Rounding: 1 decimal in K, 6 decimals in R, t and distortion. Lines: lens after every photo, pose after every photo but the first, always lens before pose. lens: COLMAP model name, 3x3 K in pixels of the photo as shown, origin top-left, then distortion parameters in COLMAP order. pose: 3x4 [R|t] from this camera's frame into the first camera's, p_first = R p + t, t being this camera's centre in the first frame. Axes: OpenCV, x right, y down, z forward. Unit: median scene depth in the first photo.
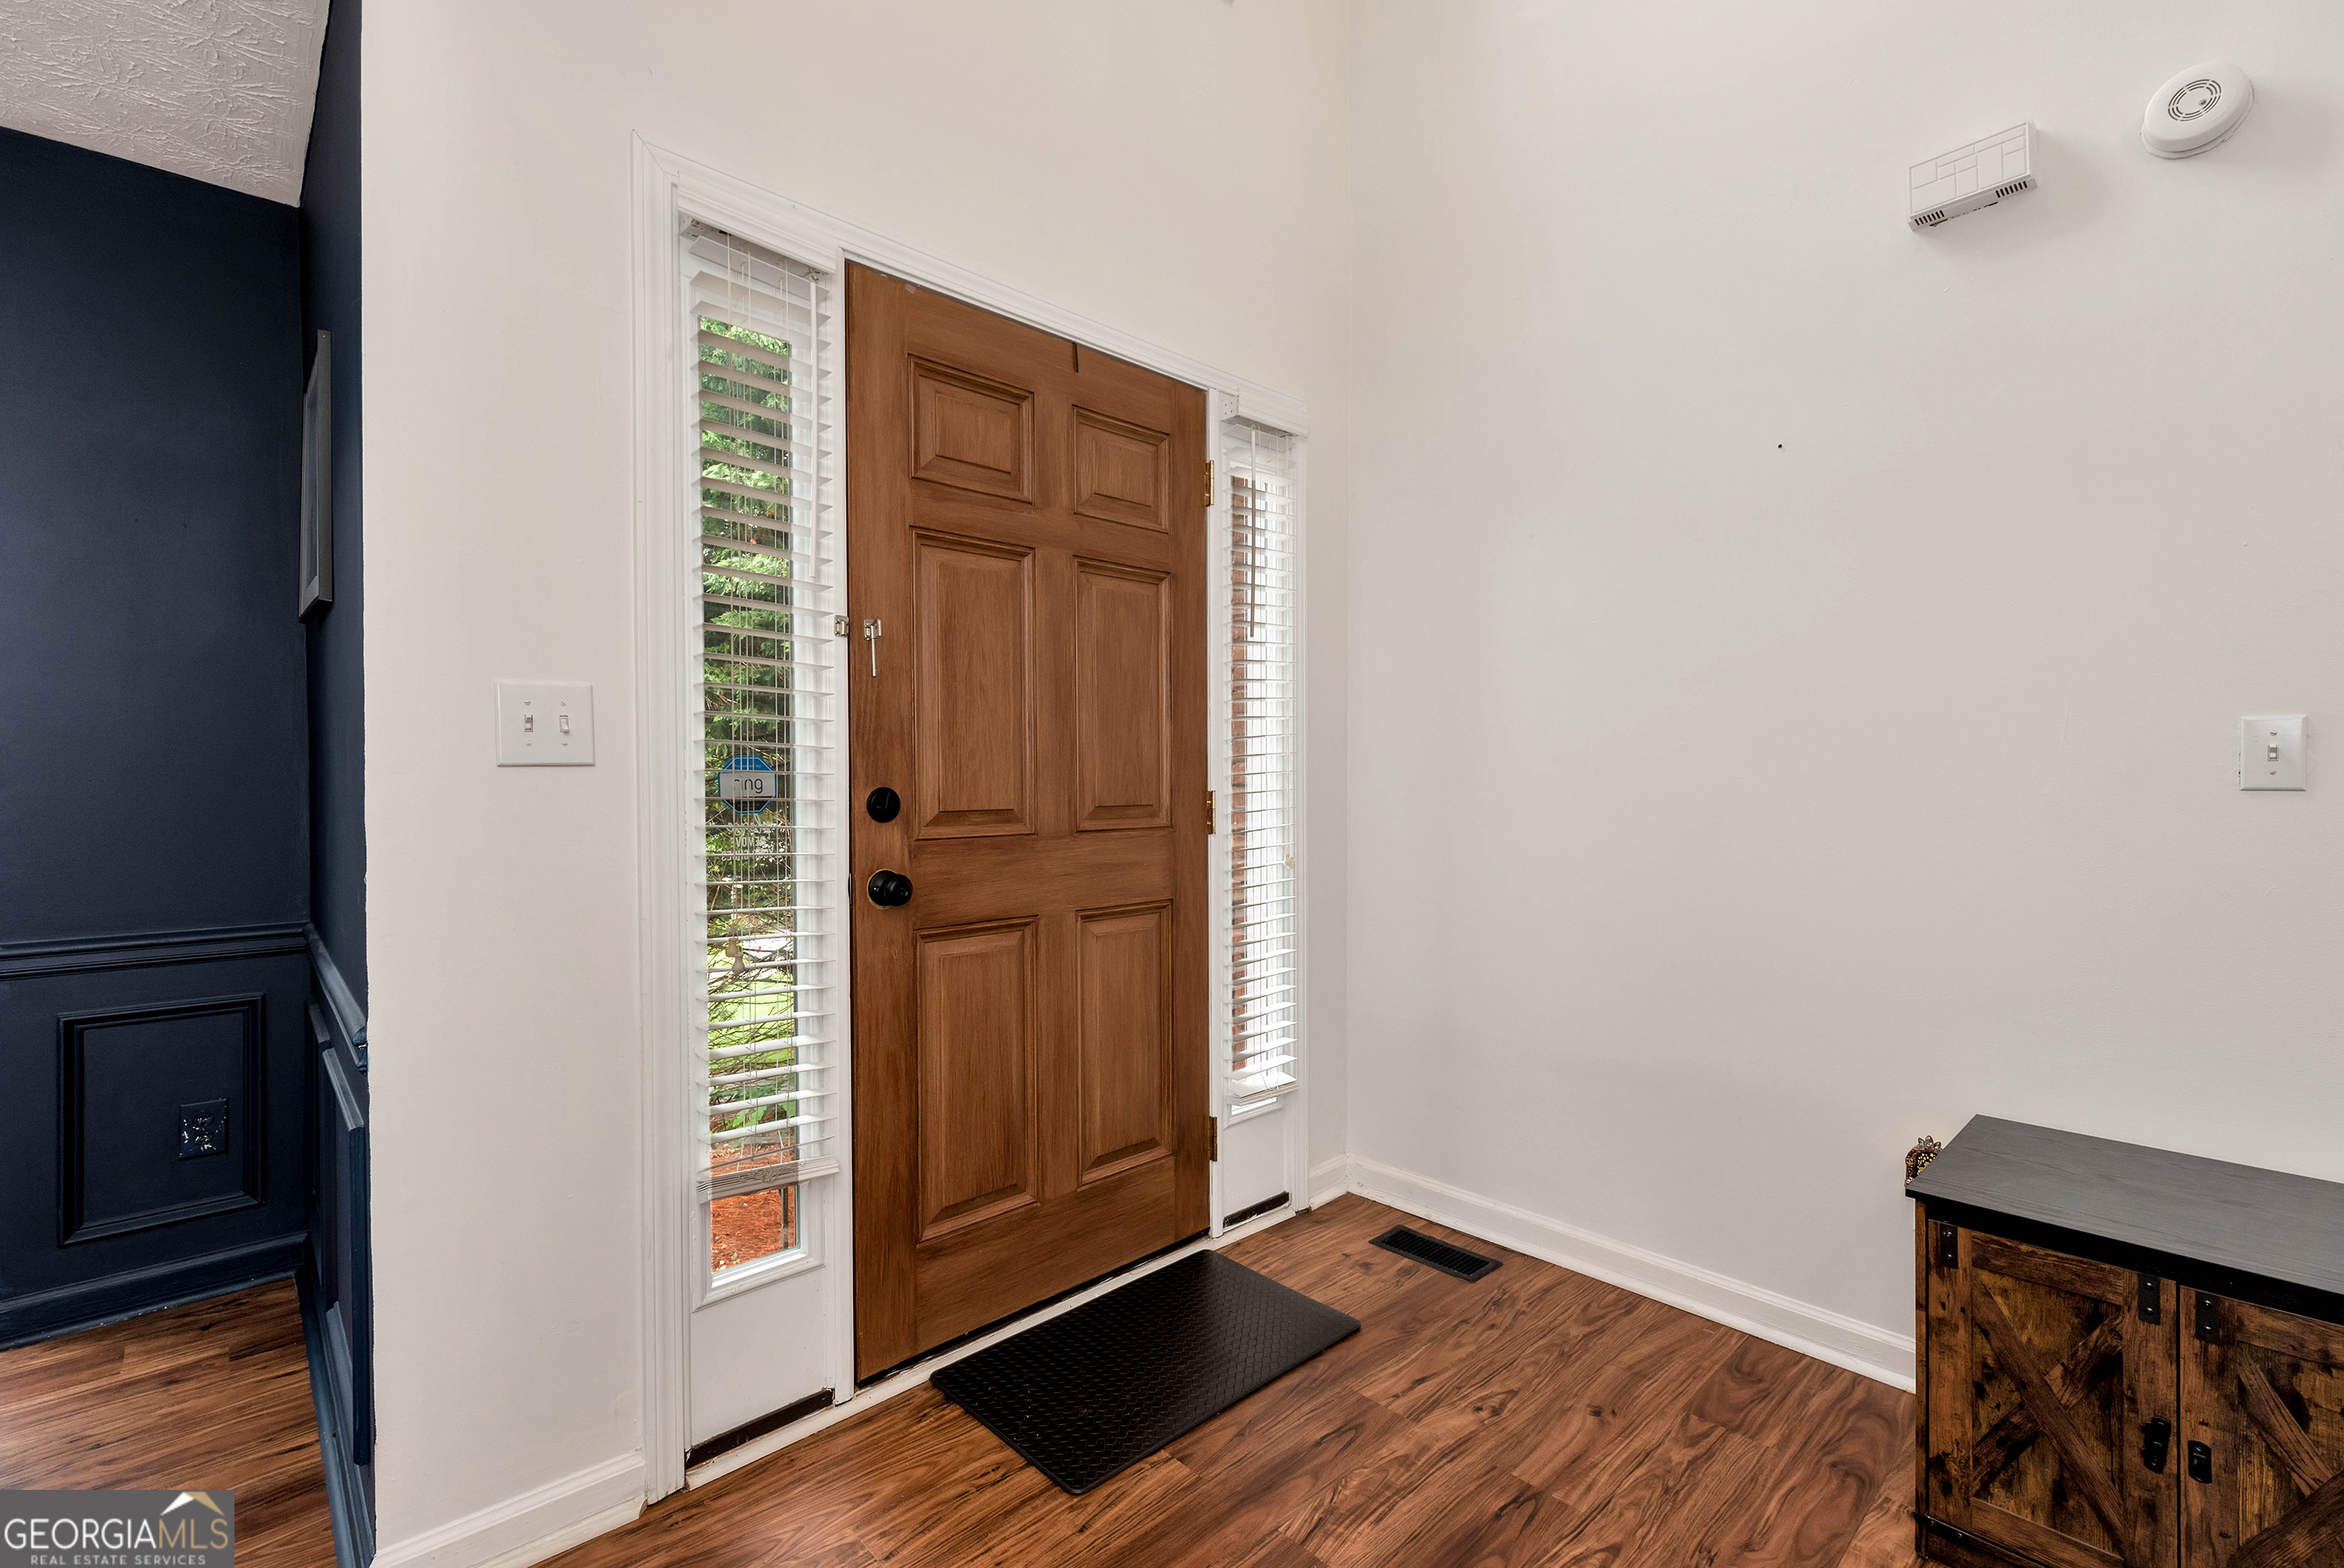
lens RADIAL K [[1017.7, 0, 1182.3], [0, 1017.7, 793.5], [0, 0, 1]] dist [0.002681, 0.000277]
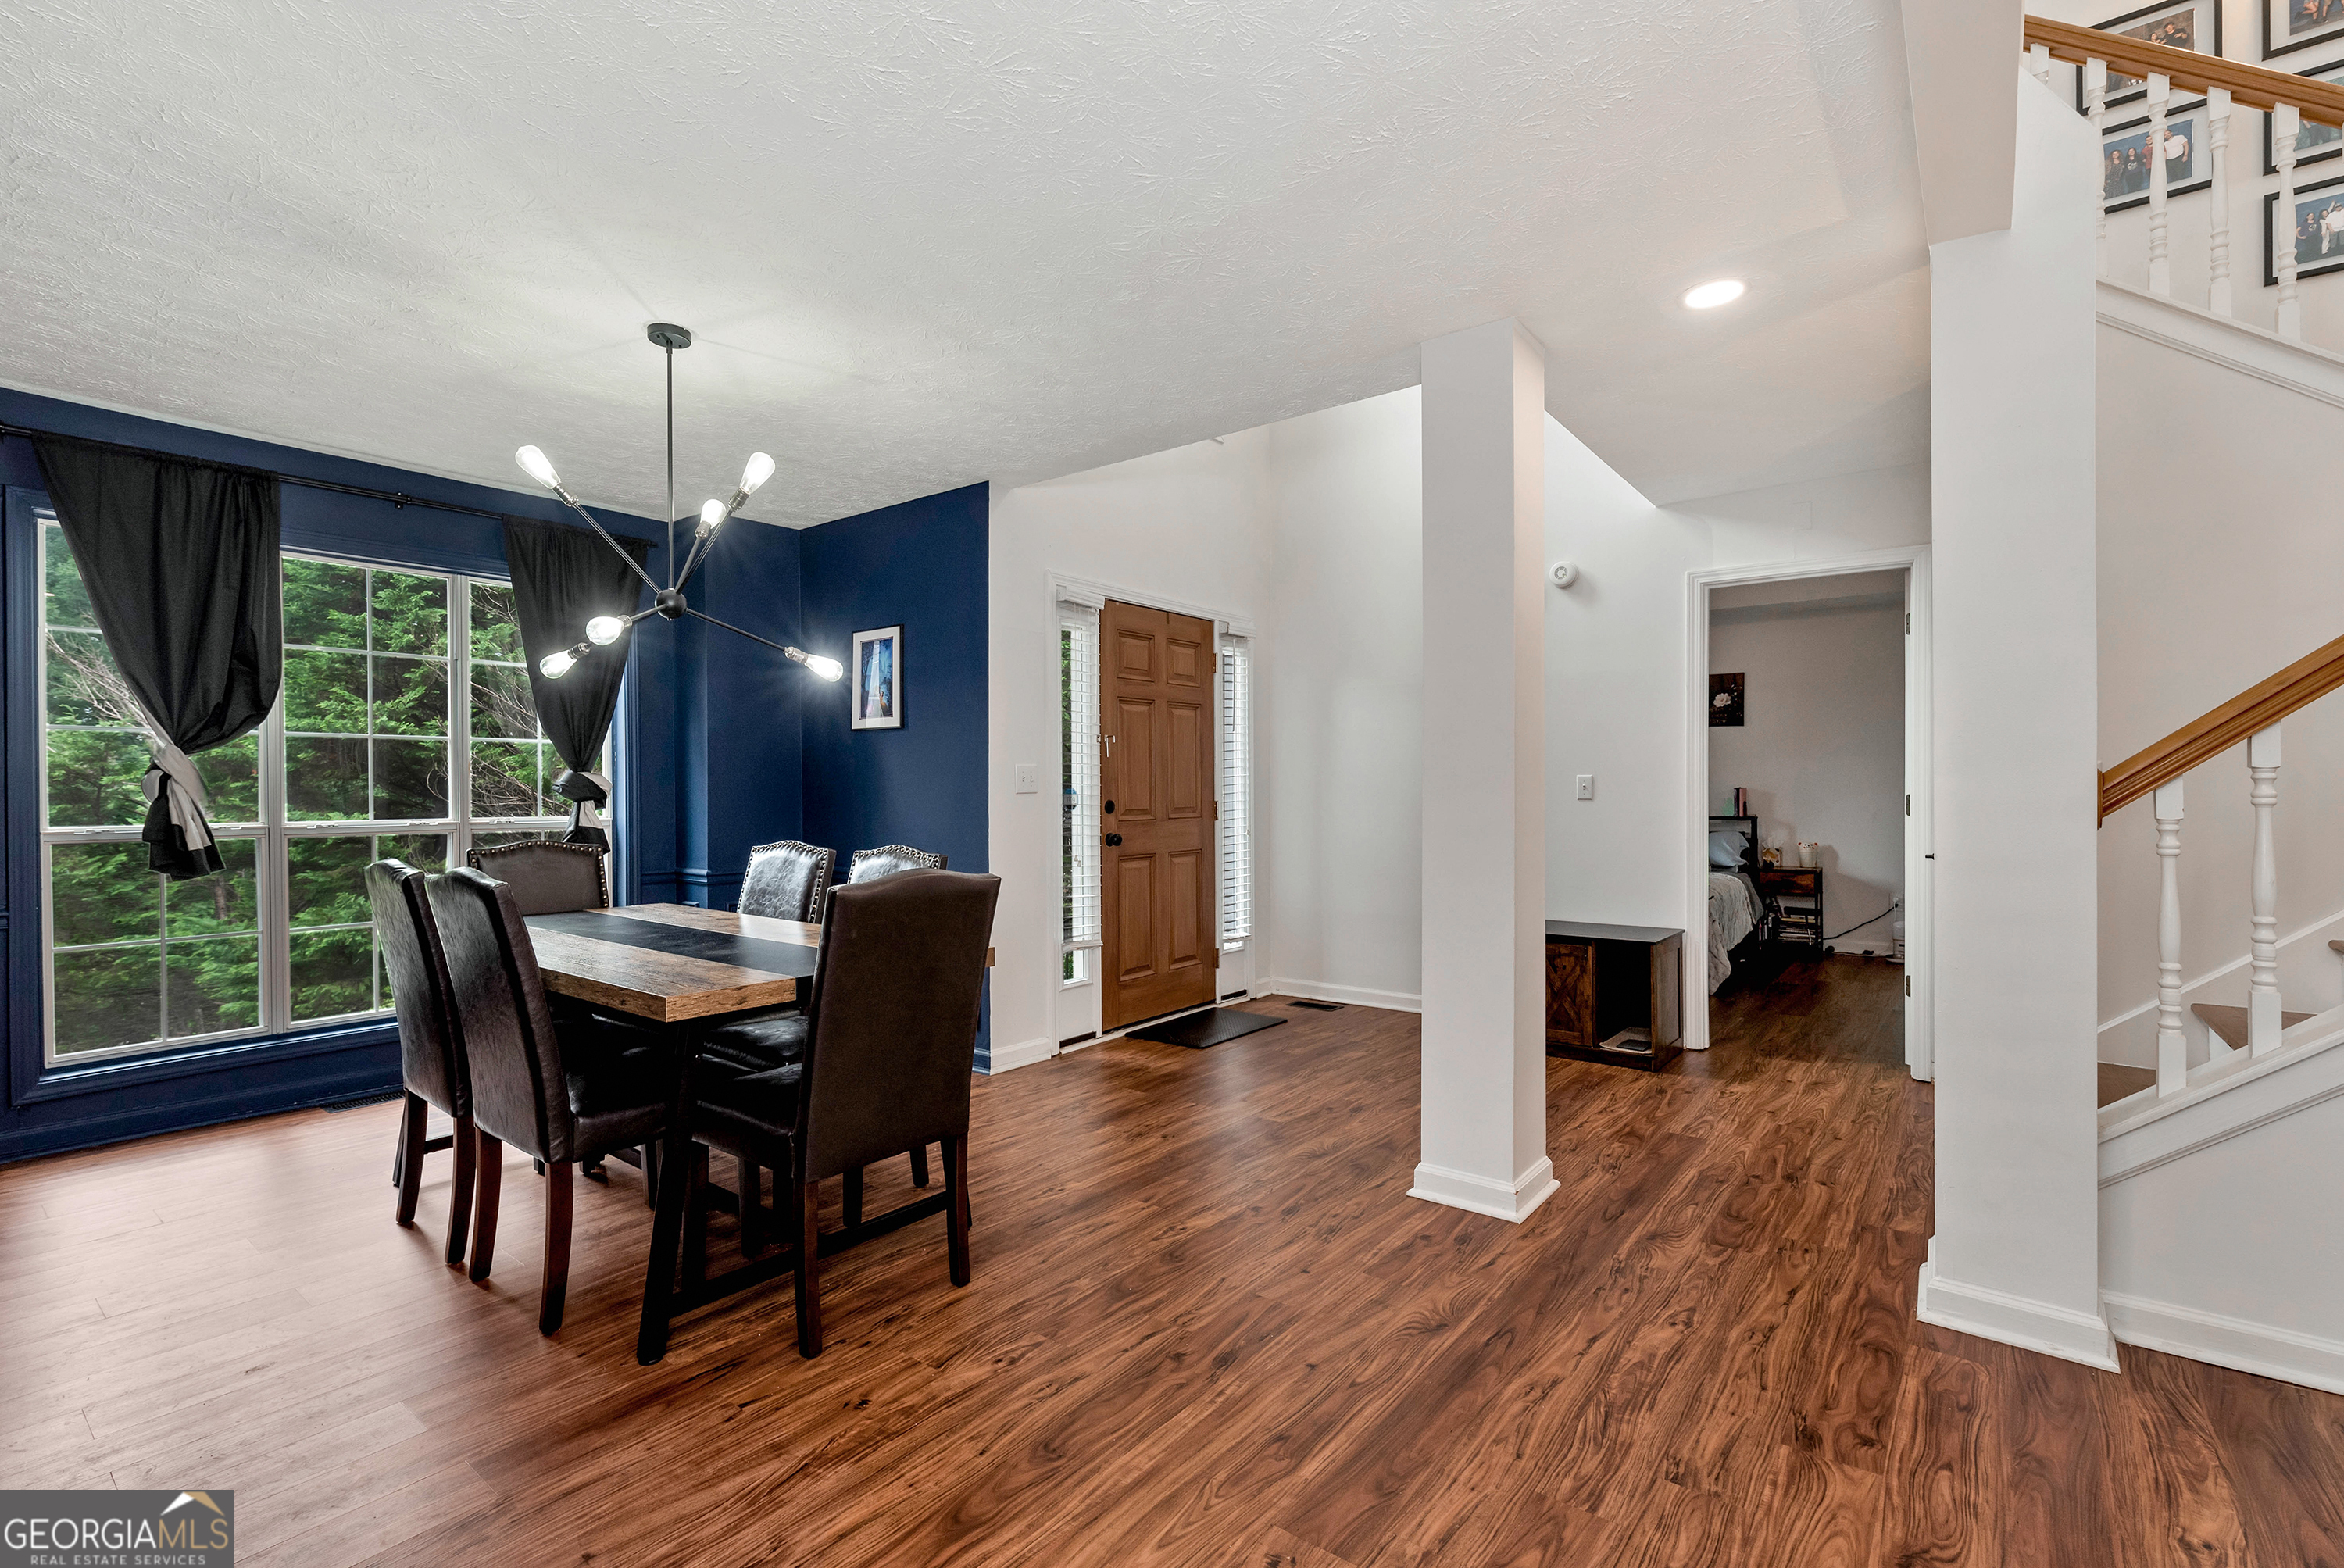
lens RADIAL K [[1034.7, 0, 1184.8], [0, 1034.7, 789.0], [0, 0, 1]] dist [-0.000372, 0.000258]
pose [[0.987322, -0.001117, 0.158728, -0.471212], [0.003341, 0.999900, -0.013743, 0.002033], [-0.158697, 0.014099, 0.987227, -1.442805]]
